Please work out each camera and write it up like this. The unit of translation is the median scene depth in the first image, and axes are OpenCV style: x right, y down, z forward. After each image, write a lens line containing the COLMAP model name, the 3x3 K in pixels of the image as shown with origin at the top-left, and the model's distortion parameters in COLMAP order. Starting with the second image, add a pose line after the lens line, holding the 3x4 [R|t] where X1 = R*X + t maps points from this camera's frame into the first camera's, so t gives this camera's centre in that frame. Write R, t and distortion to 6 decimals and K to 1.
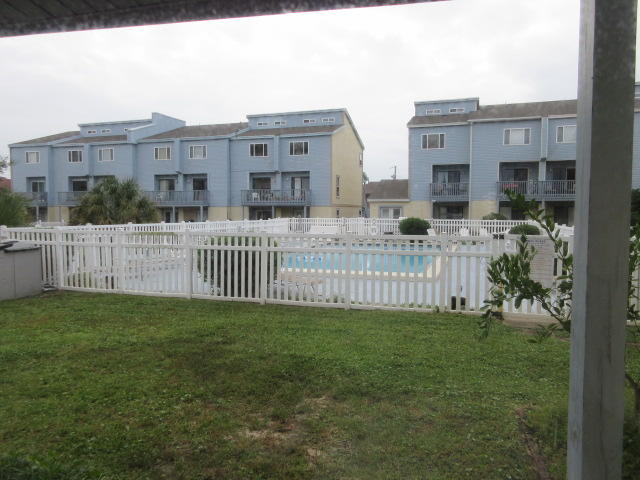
lens RADIAL K [[477.6, 0, 320.0], [0, 477.6, 240.0], [0, 0, 1]] dist [0.005928, 0.001418]
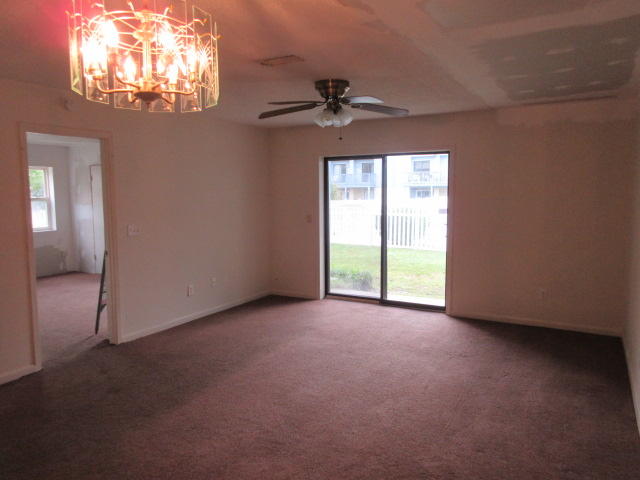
lens RADIAL K [[477.6, 0, 320.0], [0, 477.6, 240.0], [0, 0, 1]] dist [0.005928, 0.001418]
pose [[0.944841, 0.027803, -0.326346, 0.027003], [-0.013822, 0.998888, 0.045082, 0.008738], [0.327237, -0.038085, 0.944175, -0.168825]]
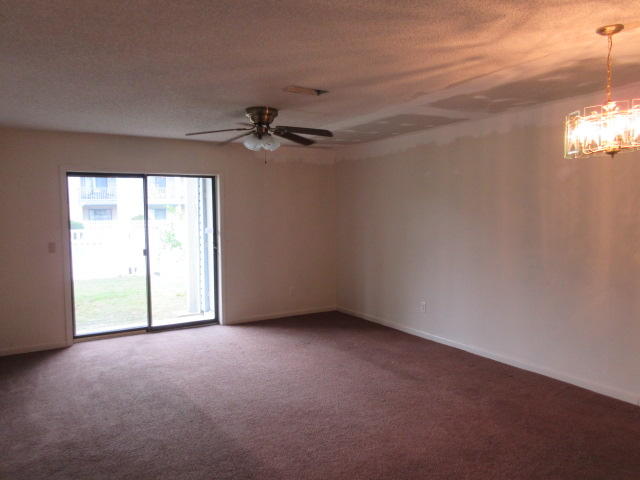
lens RADIAL K [[477.6, 0, 320.0], [0, 477.6, 240.0], [0, 0, 1]] dist [0.005928, 0.001418]
pose [[0.751758, -0.047442, 0.657731, -0.073508], [0.049202, 0.998664, 0.015798, 0.008336], [-0.657601, 0.020486, 0.753088, -0.160008]]
